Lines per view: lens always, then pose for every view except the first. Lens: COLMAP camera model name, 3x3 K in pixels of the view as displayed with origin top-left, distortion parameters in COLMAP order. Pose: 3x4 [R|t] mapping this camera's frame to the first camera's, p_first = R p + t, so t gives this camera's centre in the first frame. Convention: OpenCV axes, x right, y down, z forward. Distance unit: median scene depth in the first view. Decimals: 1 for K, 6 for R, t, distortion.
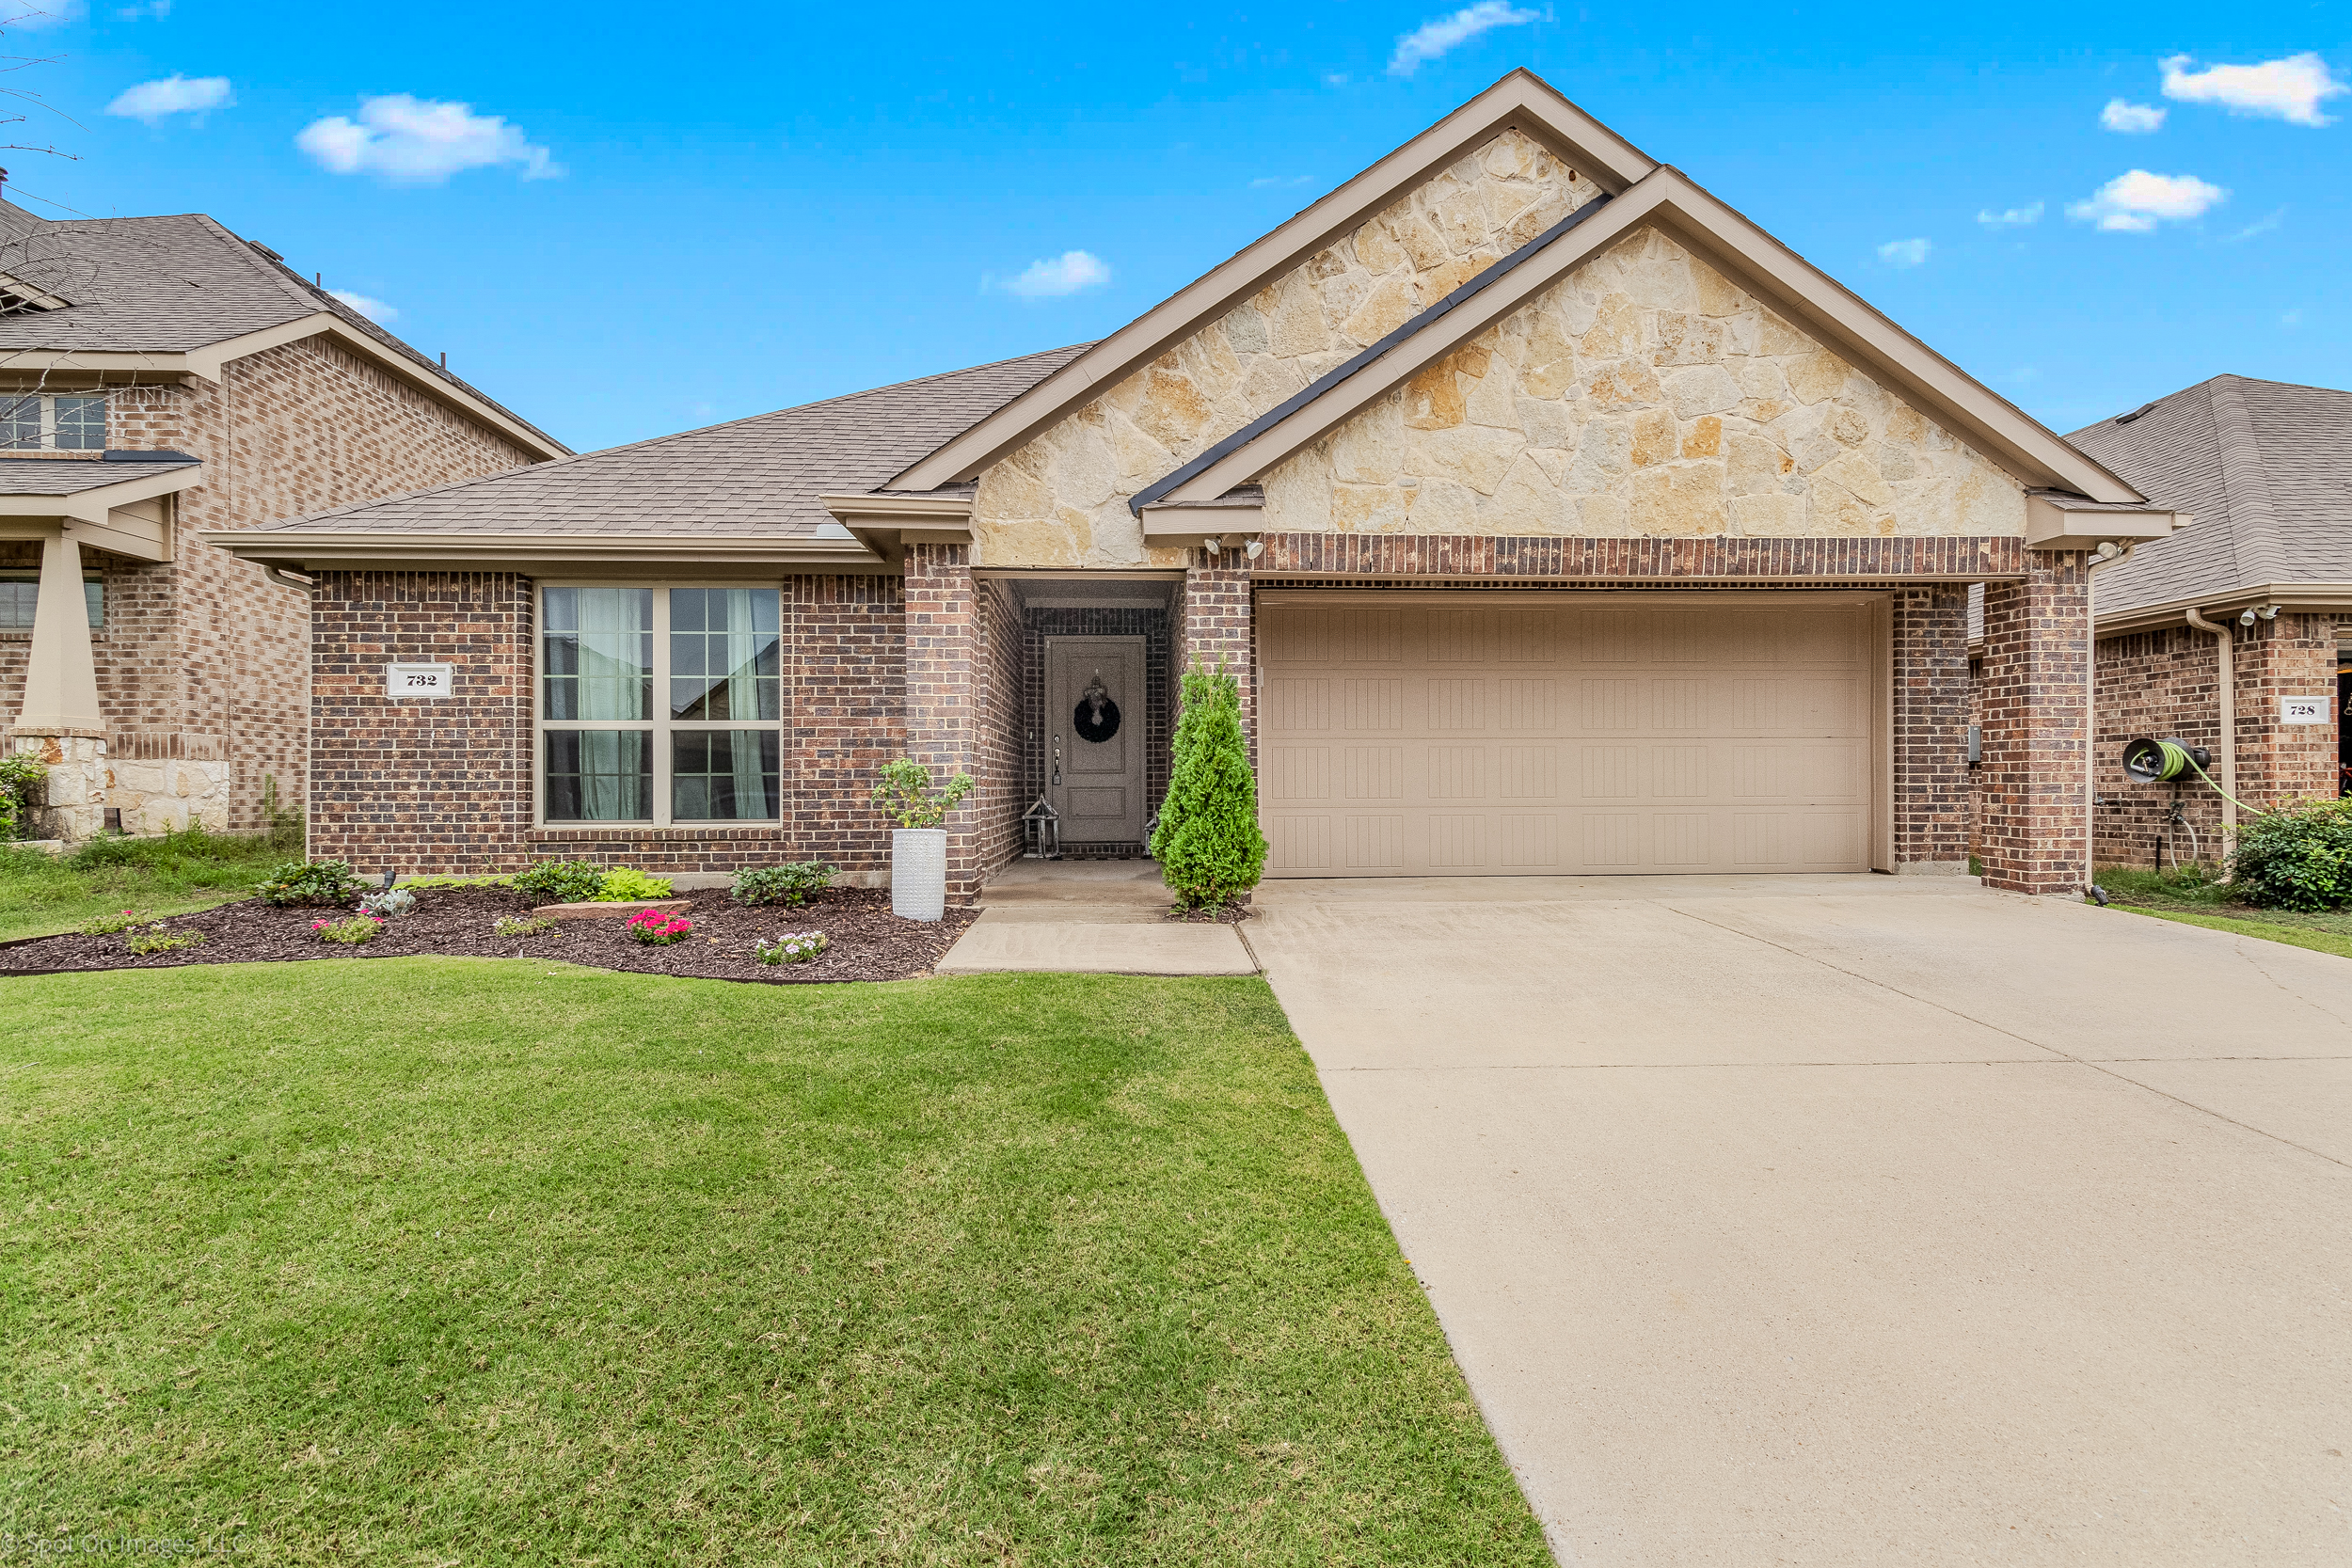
lens RADIAL K [[1103.8, 0, 1190.4], [0, 1103.8, 776.6], [0, 0, 1]] dist [0.004712, -0.000477]
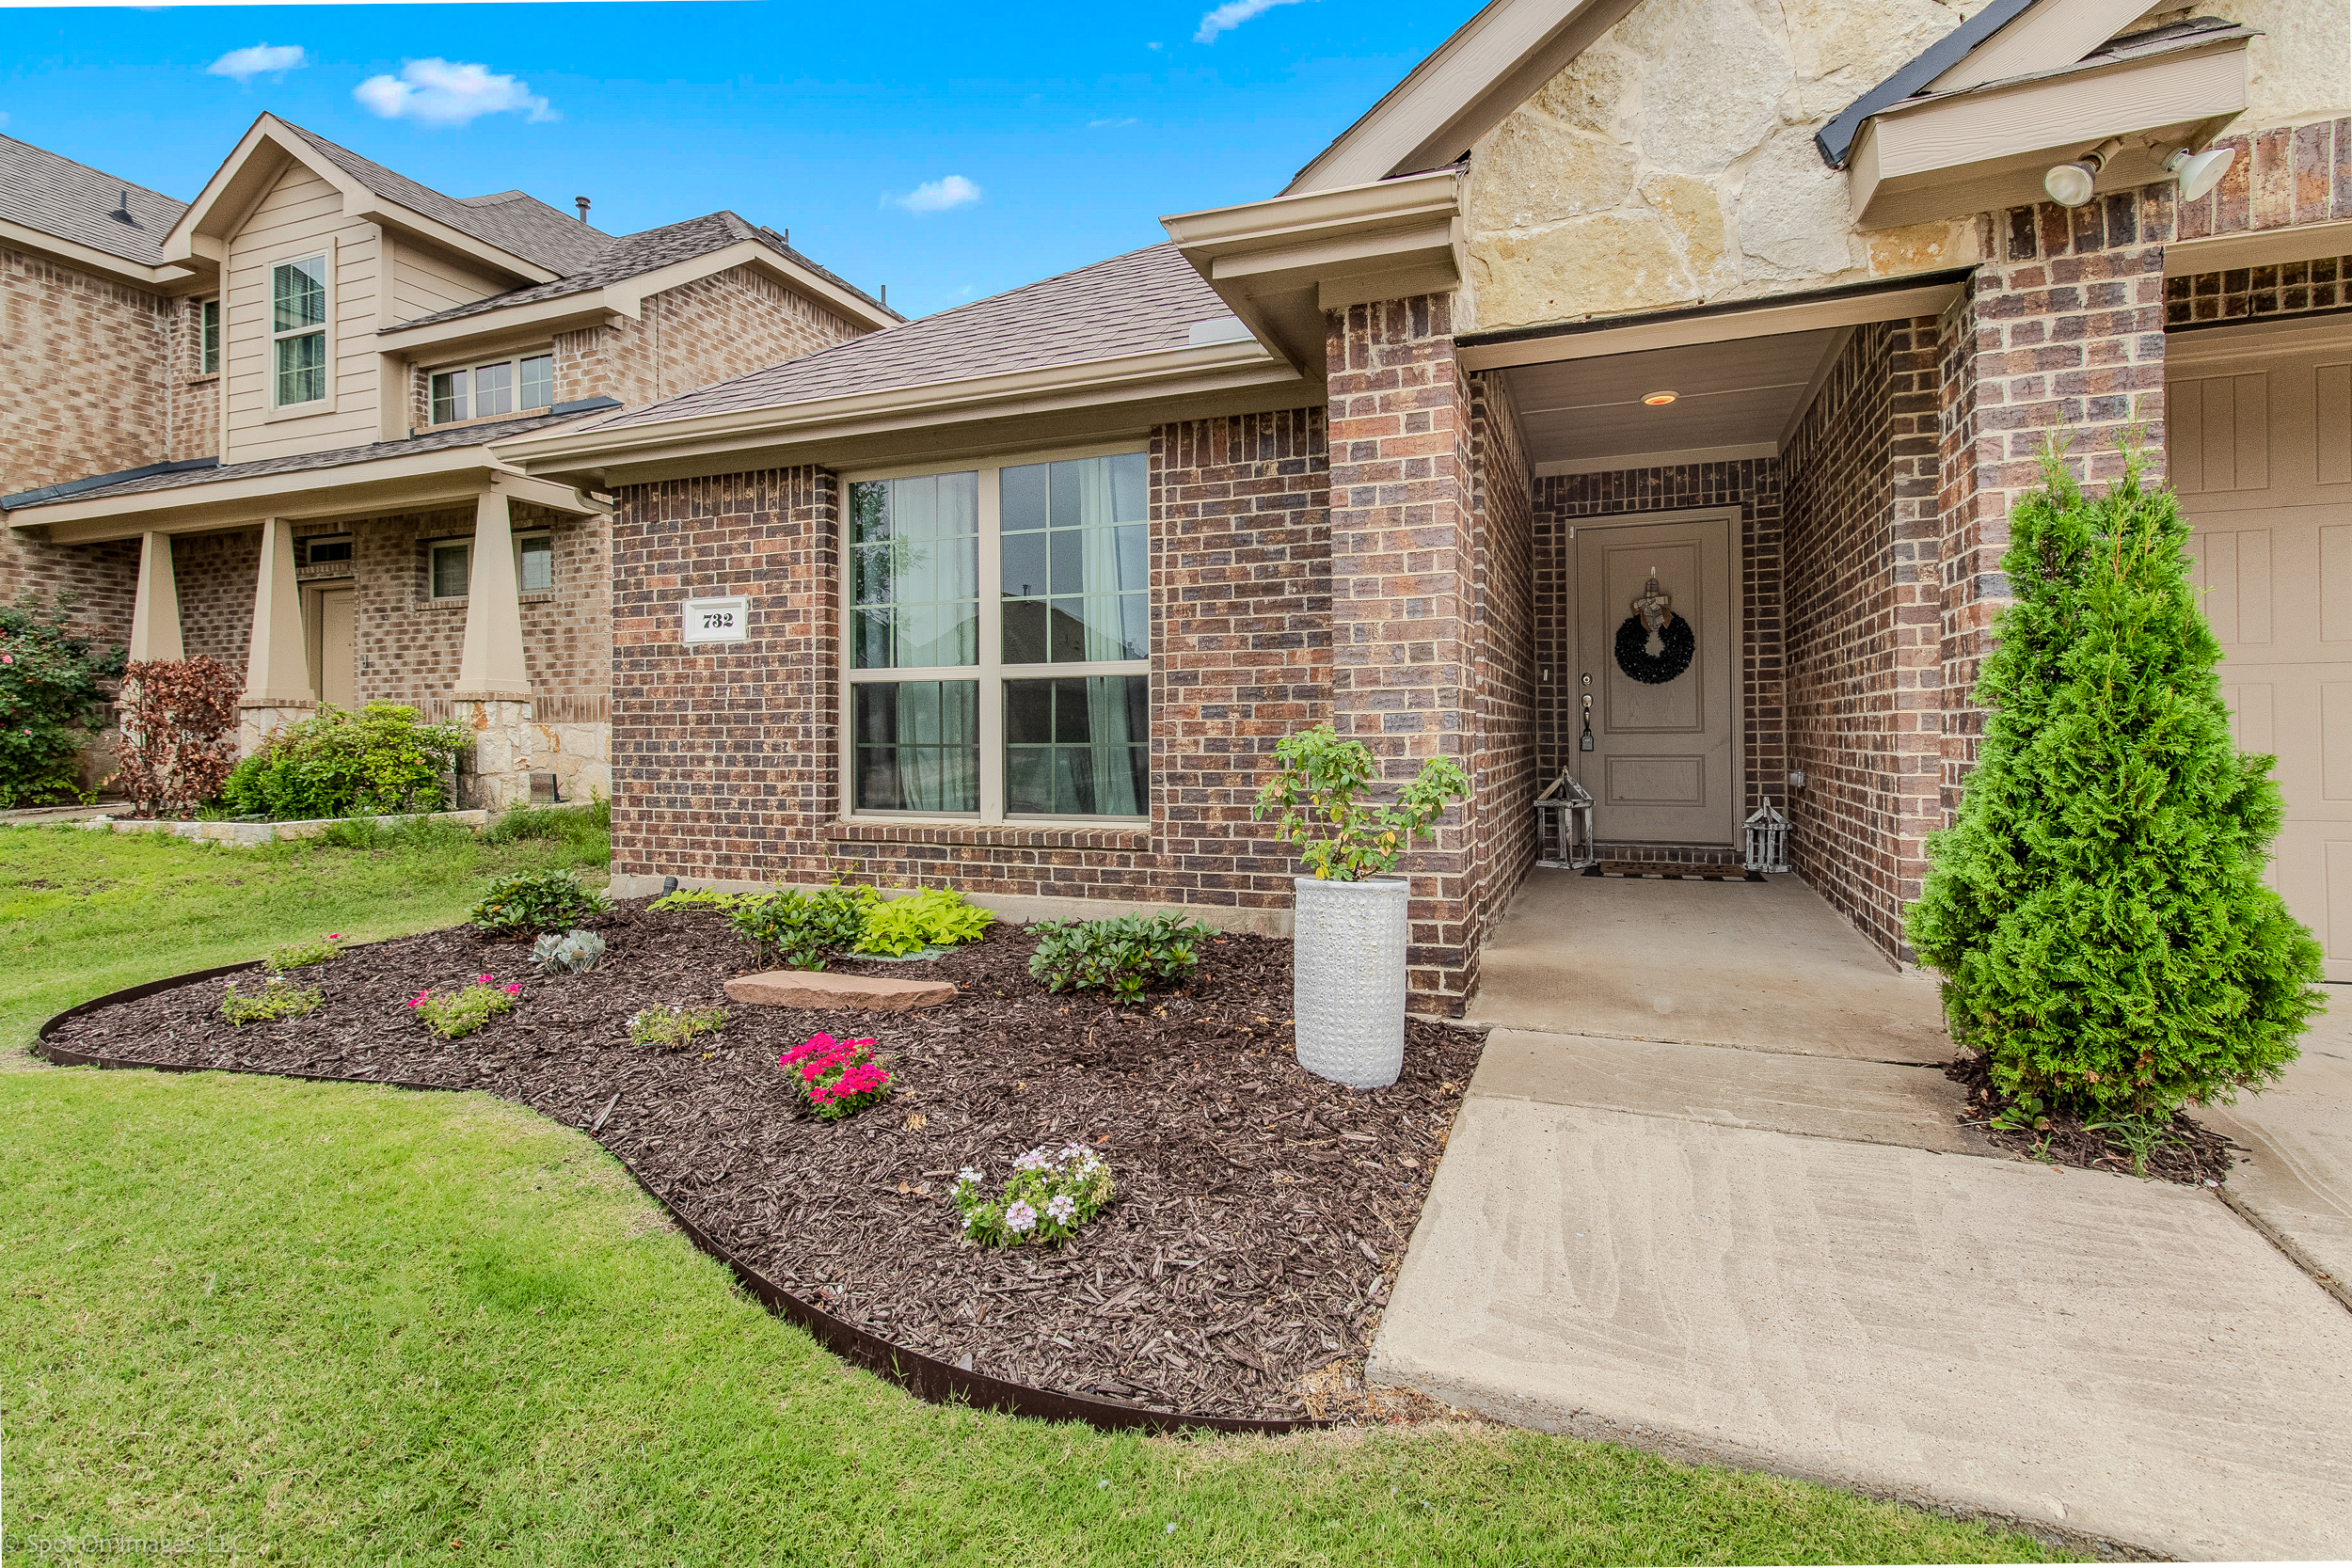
lens RADIAL K [[1103.8, 0, 1187.7], [0, 1103.8, 722.7], [0, 0, 1]] dist [0.004712, -0.000477]
pose [[0.910877, -0.006264, -0.412629, -0.094631], [0.007191, 0.999974, 0.000694, -0.015770], [0.412614, -0.003599, 0.910899, 0.450297]]
